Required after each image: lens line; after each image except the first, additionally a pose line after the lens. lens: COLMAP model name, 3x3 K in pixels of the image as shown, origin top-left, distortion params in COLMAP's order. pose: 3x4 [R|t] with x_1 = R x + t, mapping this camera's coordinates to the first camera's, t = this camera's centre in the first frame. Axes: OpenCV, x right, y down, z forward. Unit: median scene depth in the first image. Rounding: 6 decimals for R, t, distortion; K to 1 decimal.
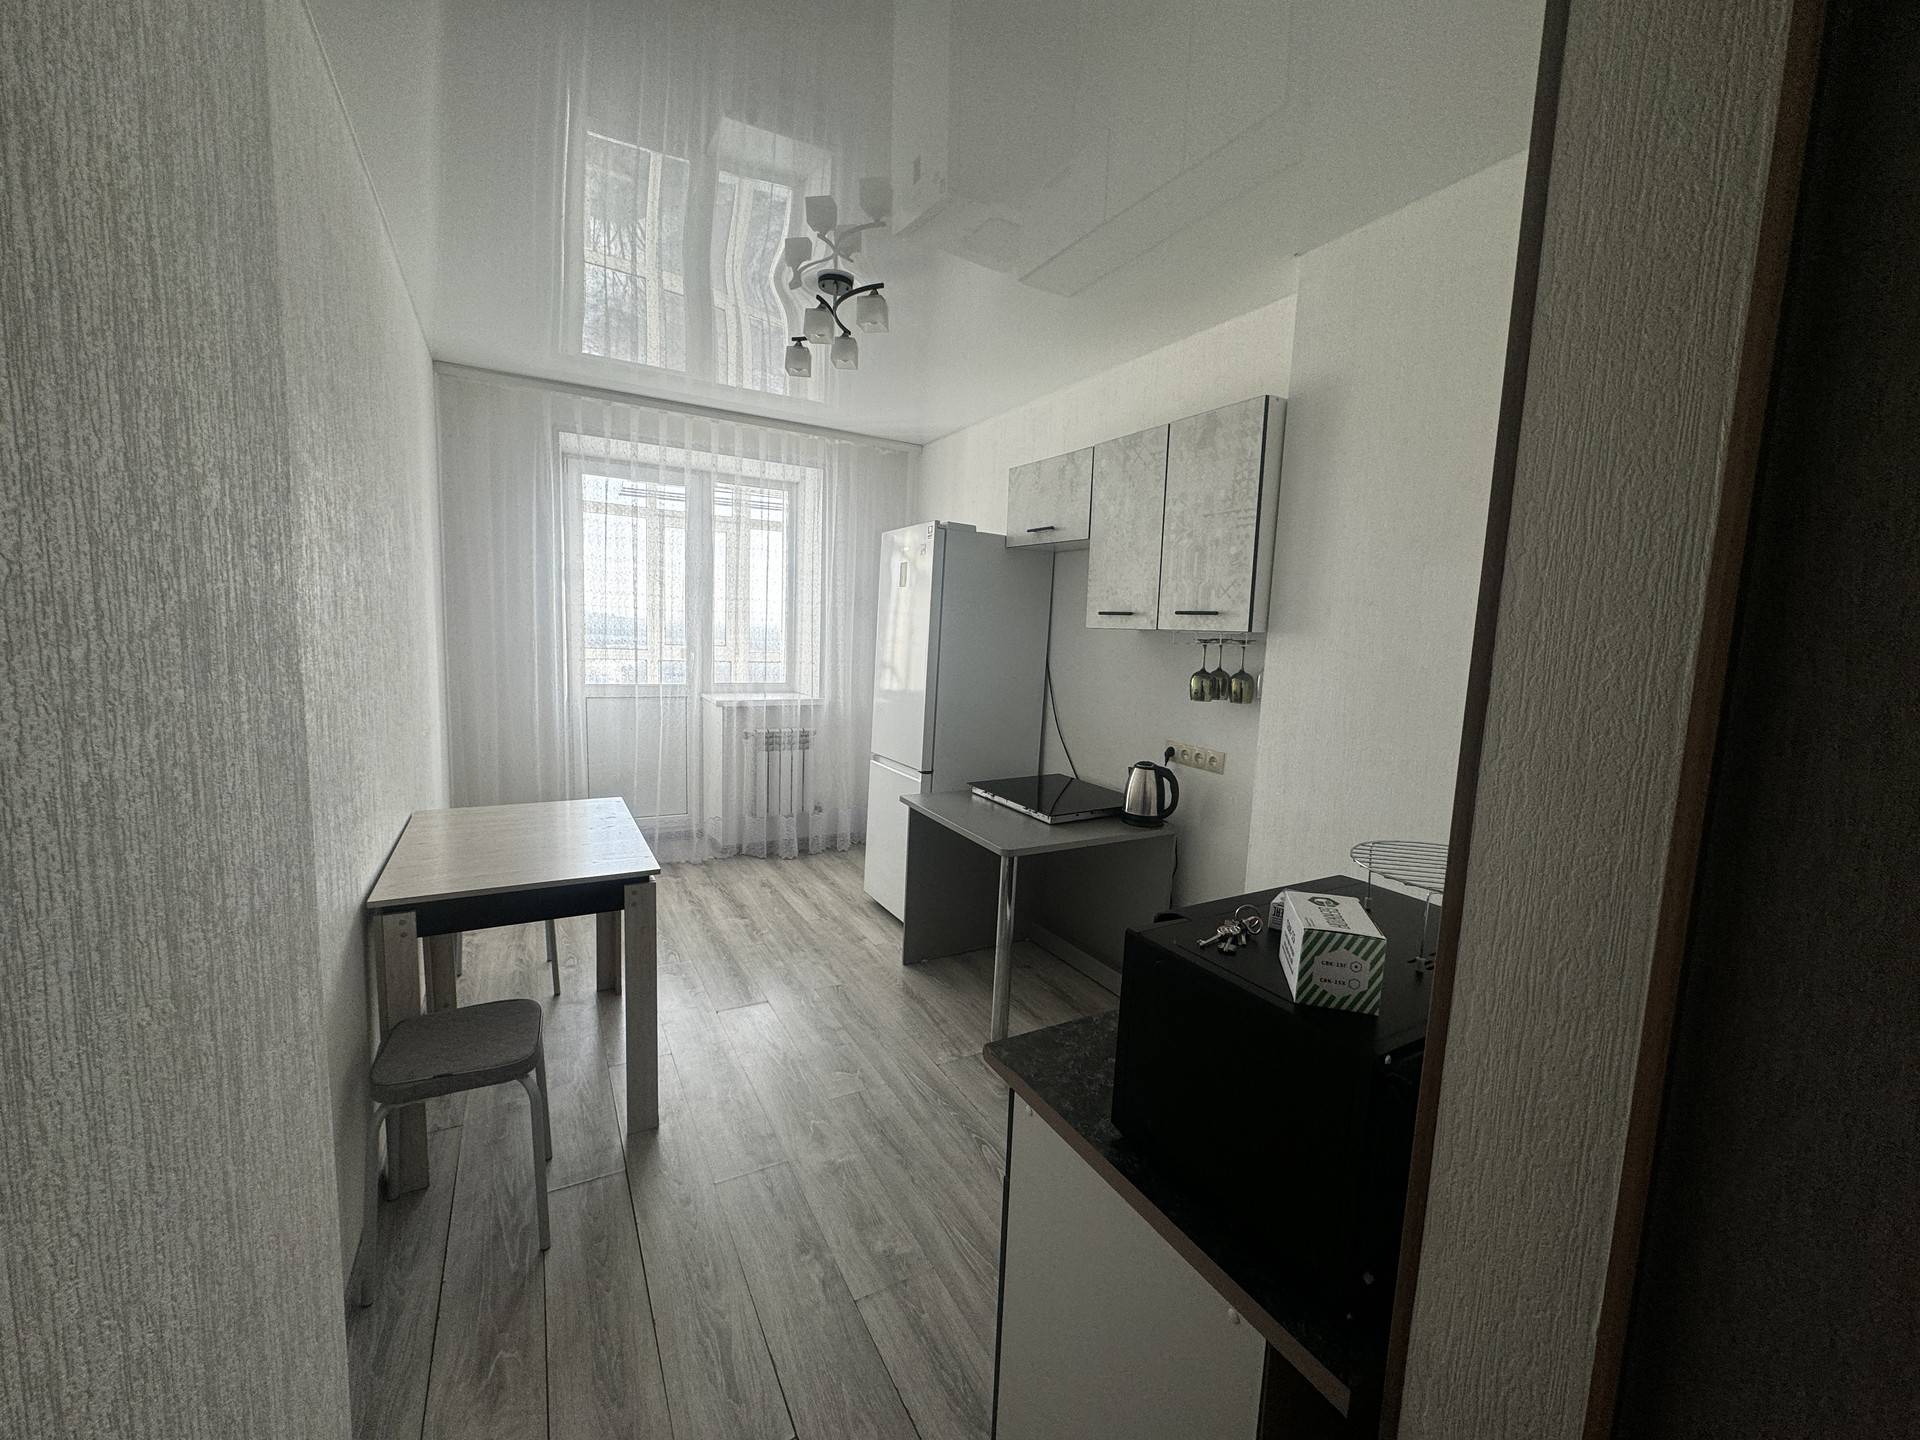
lens RADIAL K [[767.4, 0, 955.2], [0, 767.4, 718.3], [0, 0, 1]] dist [-0.002059, 0.000581]
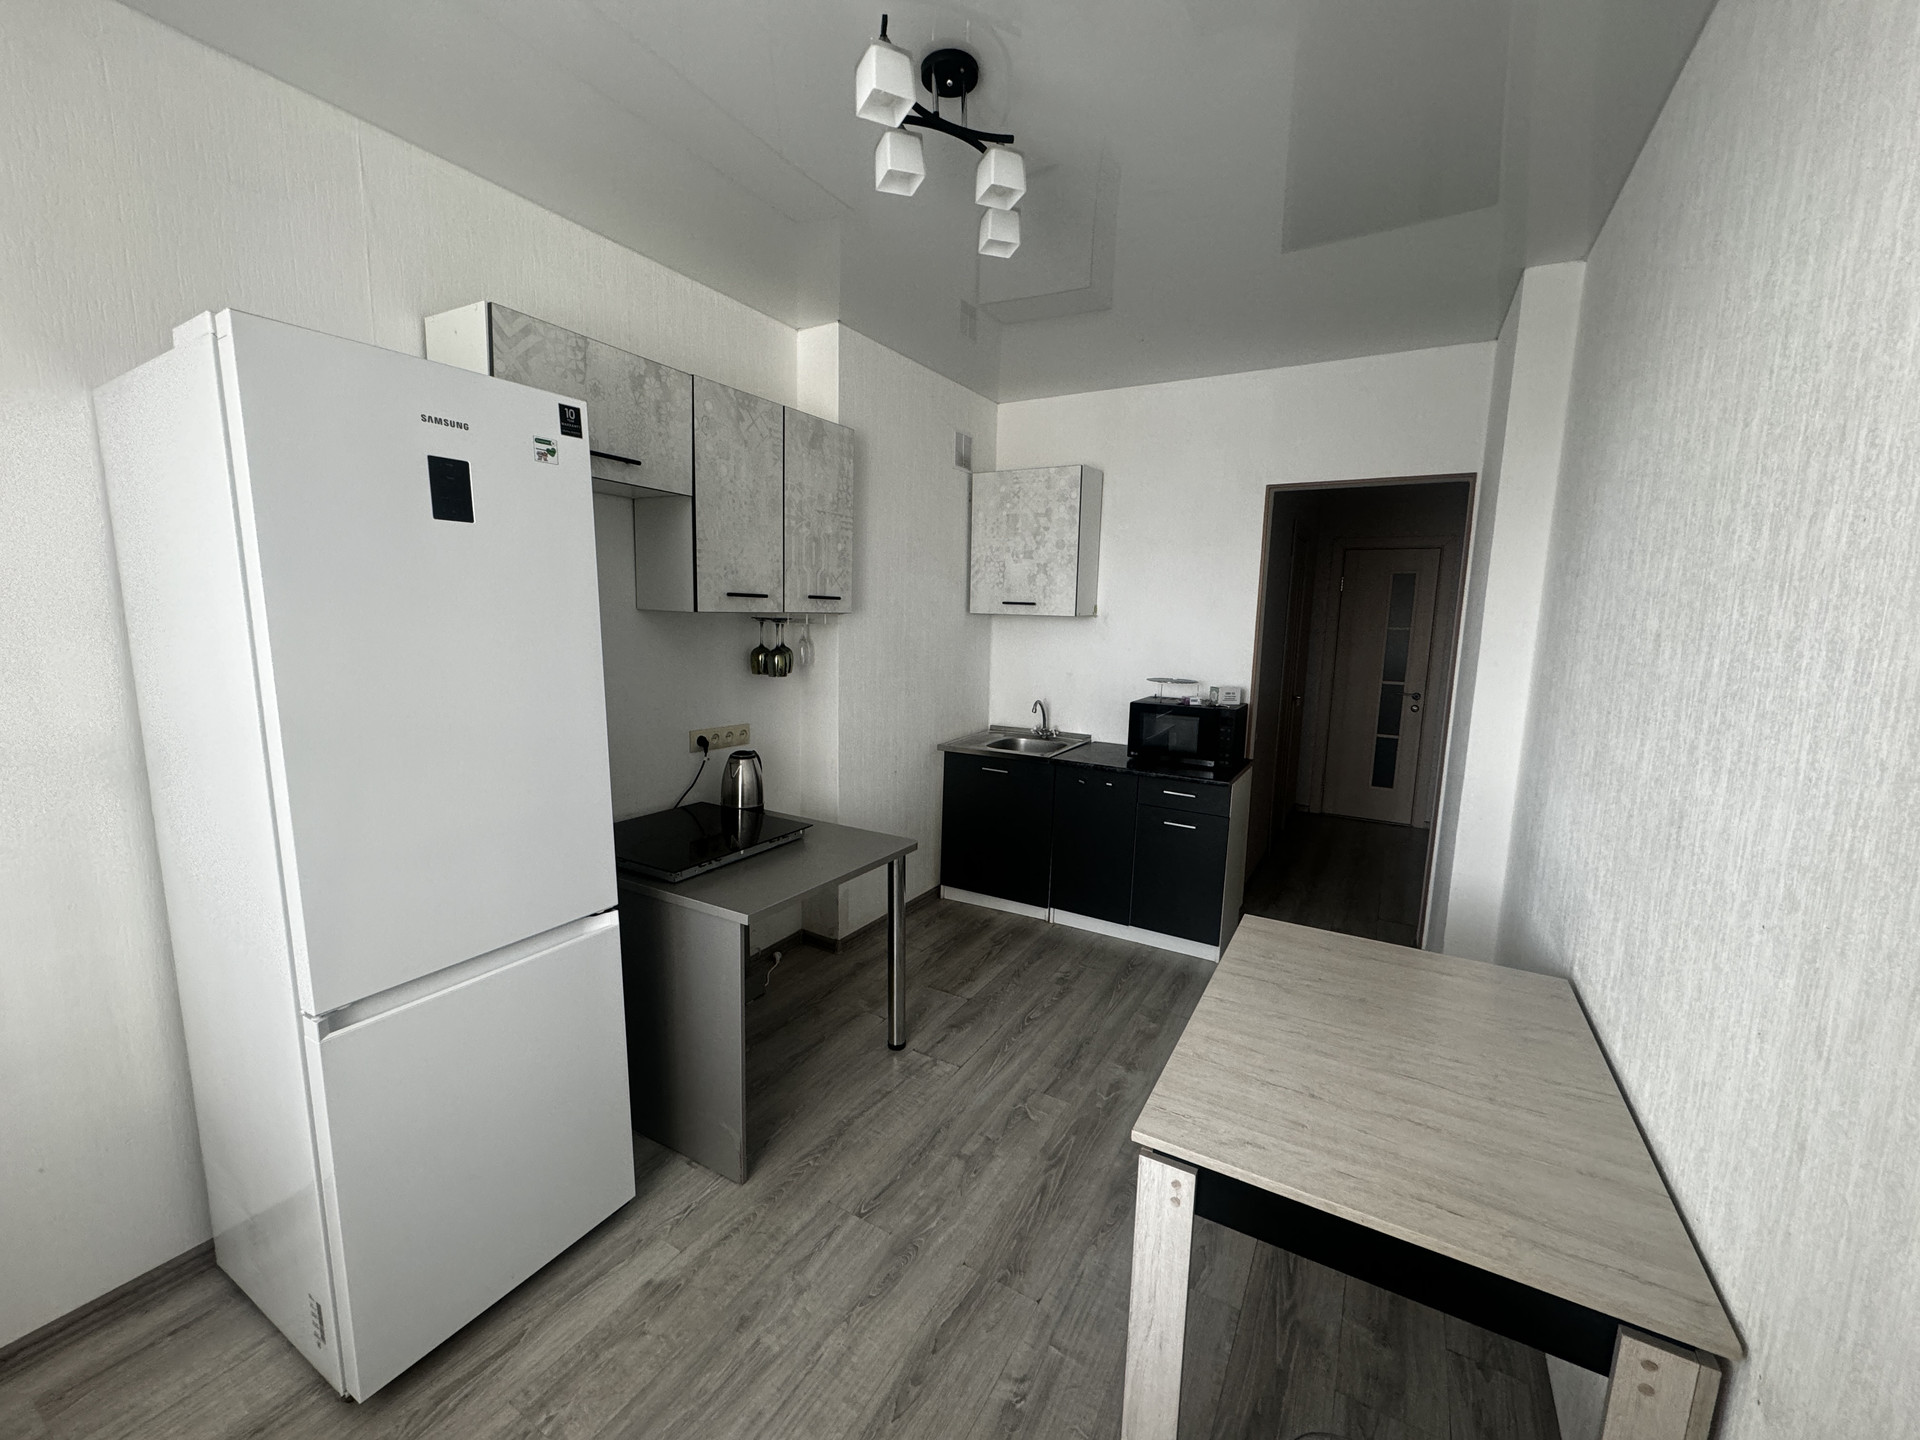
lens RADIAL K [[767.4, 0, 955.8], [0, 767.4, 725.6], [0, 0, 1]] dist [-0.002059, 0.000581]
pose [[-0.514211, -0.170867, 0.840471, -0.749182], [0.062915, 0.969799, 0.235651, -0.200264], [-0.855353, 0.174053, -0.487931, 1.363037]]
